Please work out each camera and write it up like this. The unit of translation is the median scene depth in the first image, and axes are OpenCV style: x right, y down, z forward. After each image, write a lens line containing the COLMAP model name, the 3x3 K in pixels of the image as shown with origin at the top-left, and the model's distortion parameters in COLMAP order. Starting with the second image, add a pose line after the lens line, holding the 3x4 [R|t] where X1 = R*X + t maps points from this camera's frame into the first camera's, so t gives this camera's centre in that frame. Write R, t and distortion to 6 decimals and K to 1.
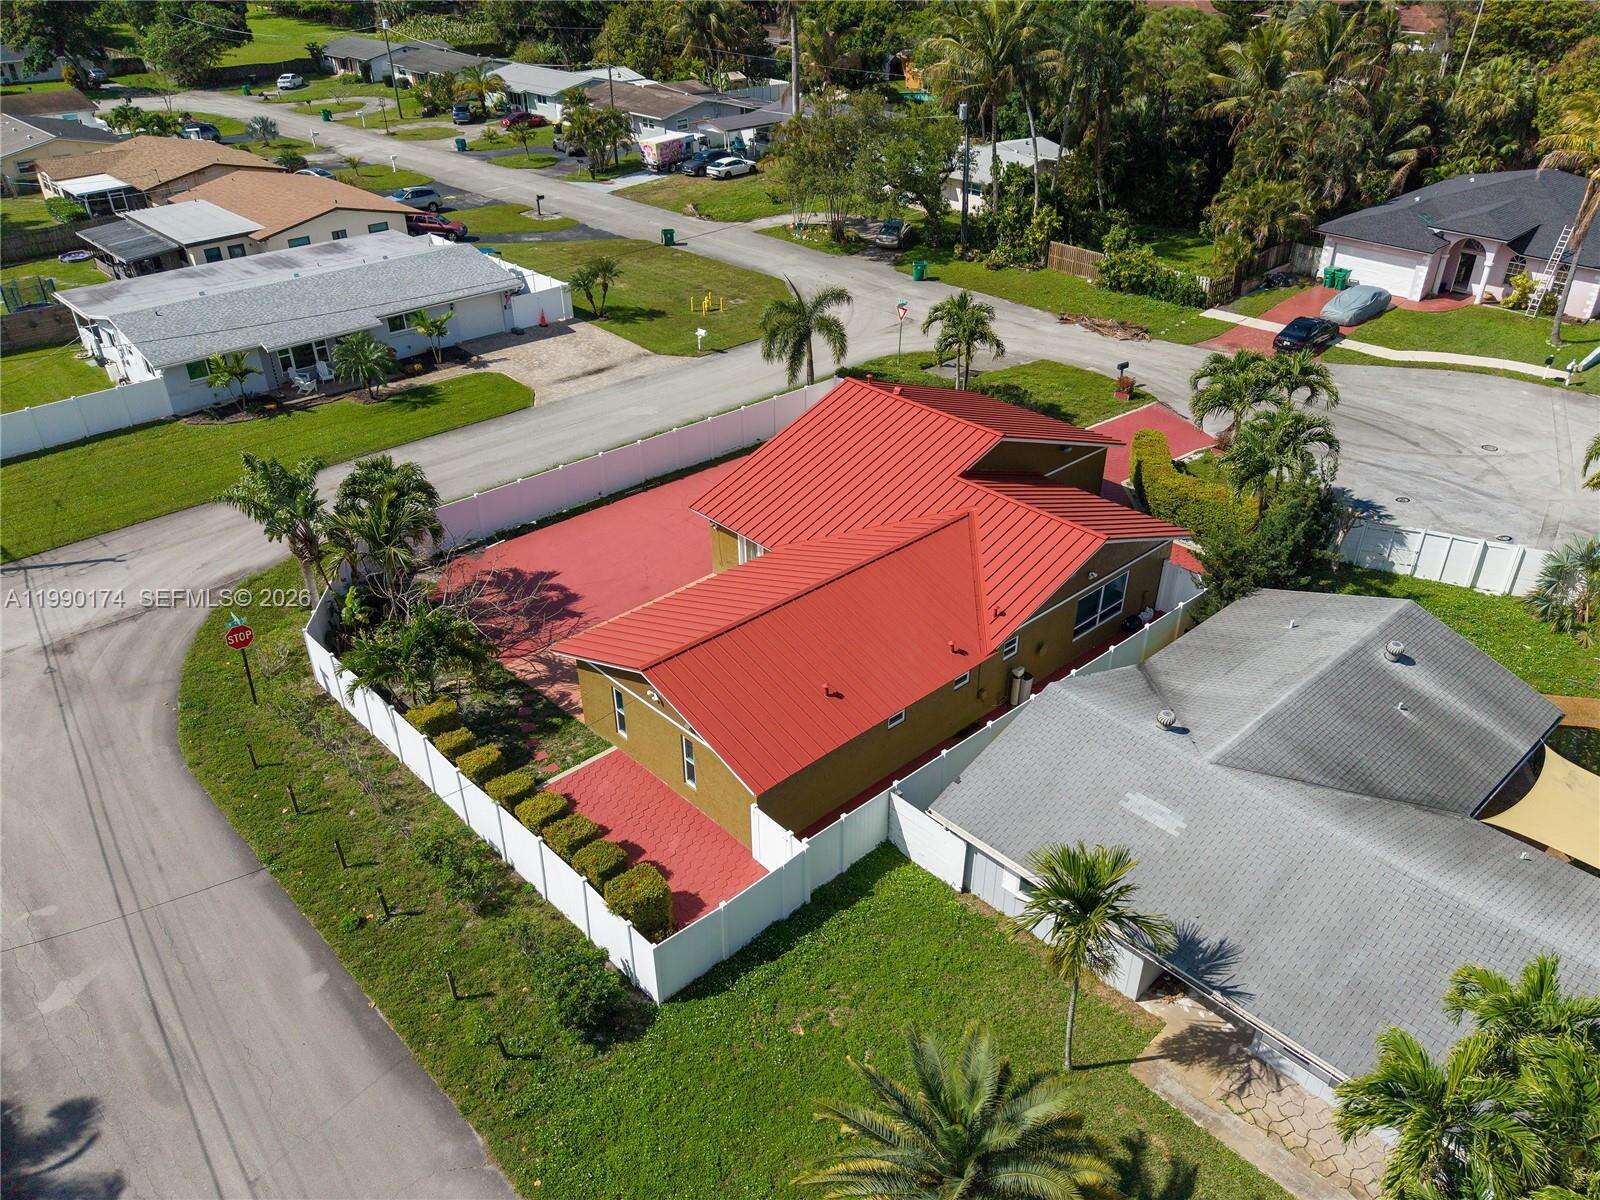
lens RADIAL K [[1195.2, 0, 806.5], [0, 1195.2, 639.4], [0, 0, 1]] dist [0.020331, -0.032467]
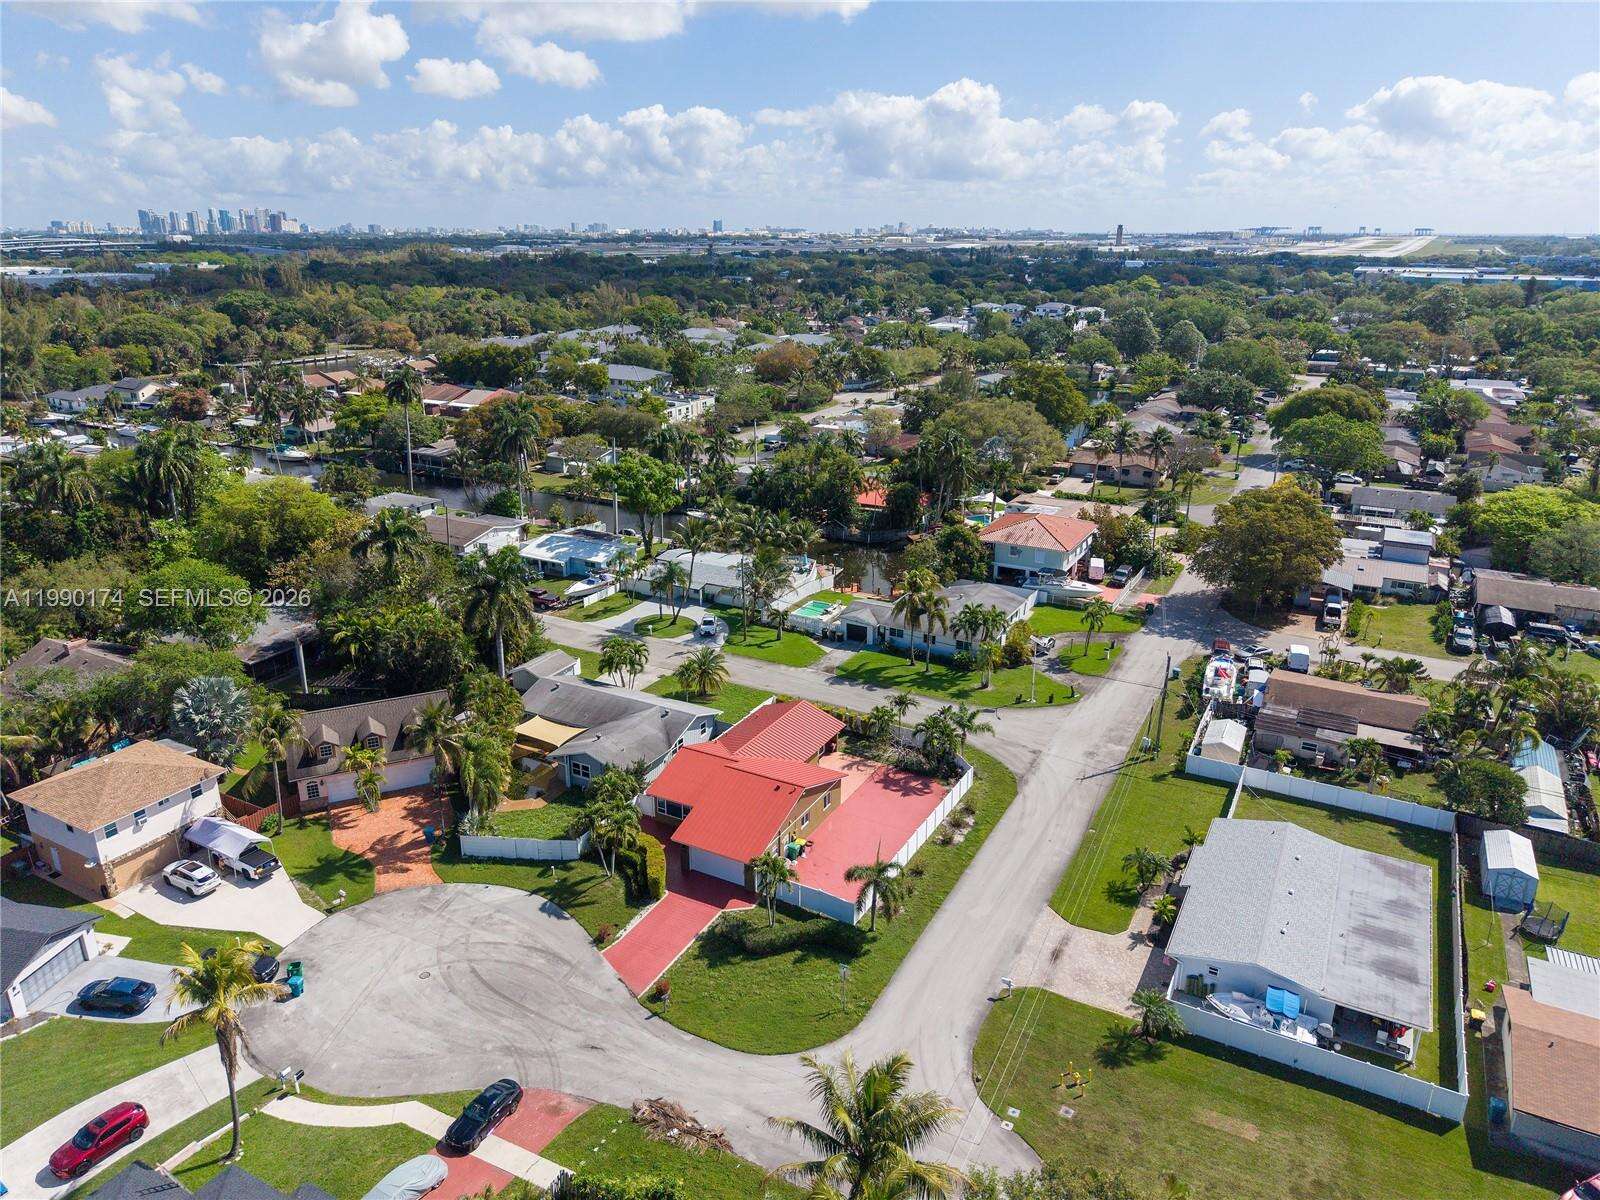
lens RADIAL K [[1064.5, 0, 801.5], [0, 1064.5, 598.2], [0, 0, 1]] dist [0.056775, -0.077488]
pose [[-0.950164, 0.101122, -0.294895, 0.387518], [-0.167747, 0.631482, 0.757028, -1.276660], [0.262773, 0.768768, -0.583048, 1.270840]]
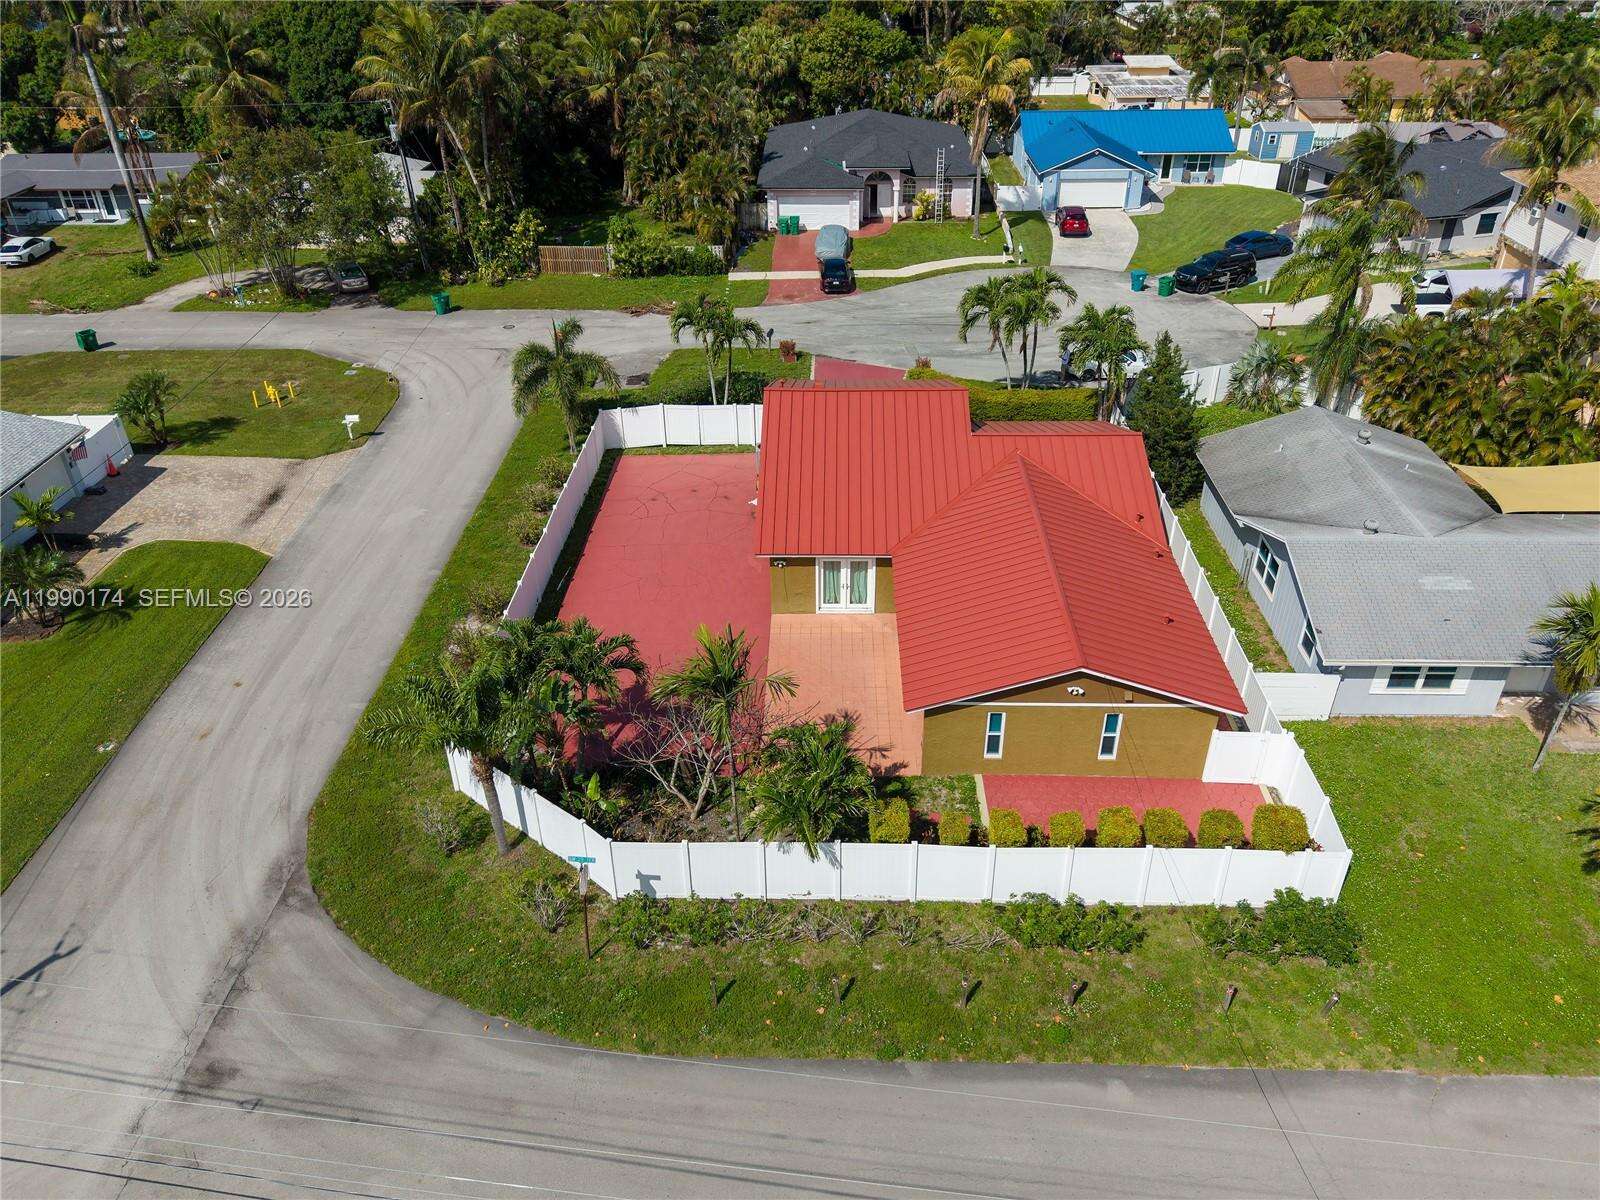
lens RADIAL K [[1205.3, 0, 791.3], [0, 1205.3, 606.6], [0, 0, 1]] dist [0.020962, -0.028631]
pose [[0.707902, -0.376520, 0.597585, -0.428025], [0.389305, 0.913943, 0.114675, -0.110816], [-0.589336, 0.151464, 0.793563, 0.152045]]
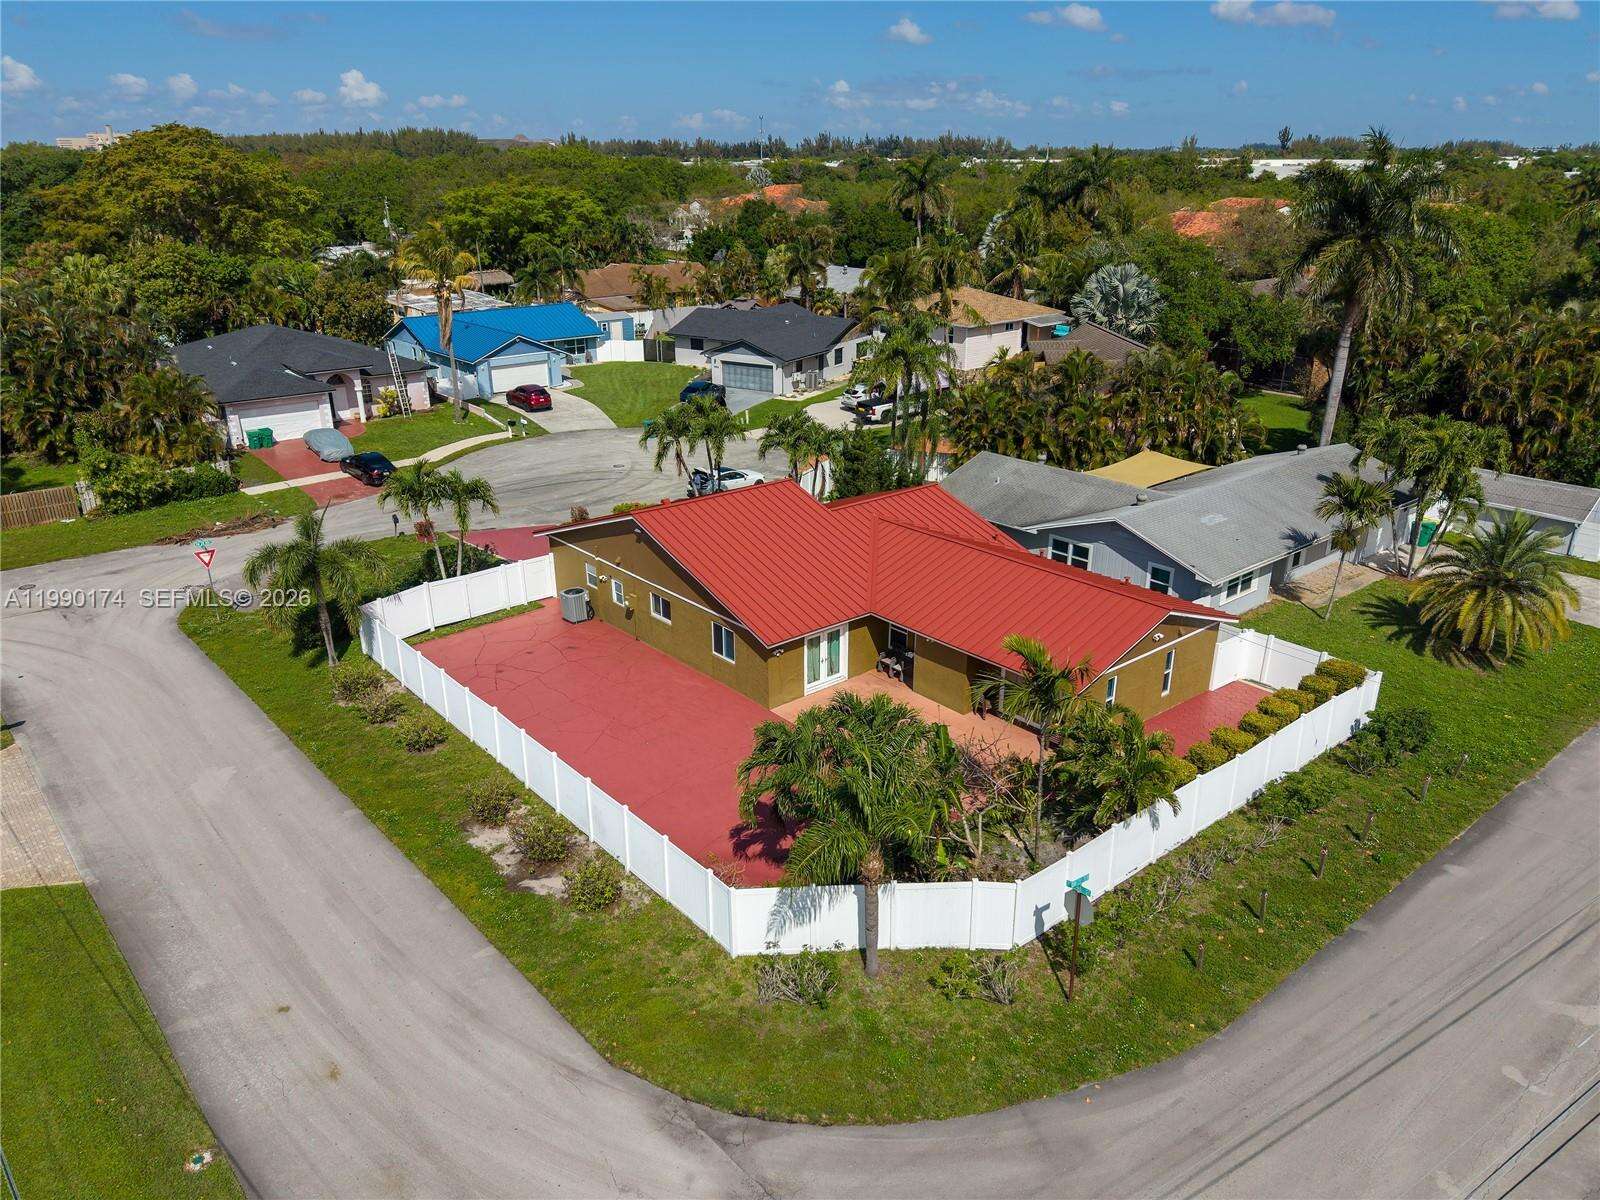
lens RADIAL K [[1166.2, 0, 796.7], [0, 1166.2, 602.6], [0, 0, 1]] dist [0.008135, -0.004181]
pose [[0.049817, -0.357726, 0.932497, -0.594788], [0.537914, 0.796283, 0.276735, -0.242033], [-0.841526, 0.487817, 0.232095, 0.489176]]
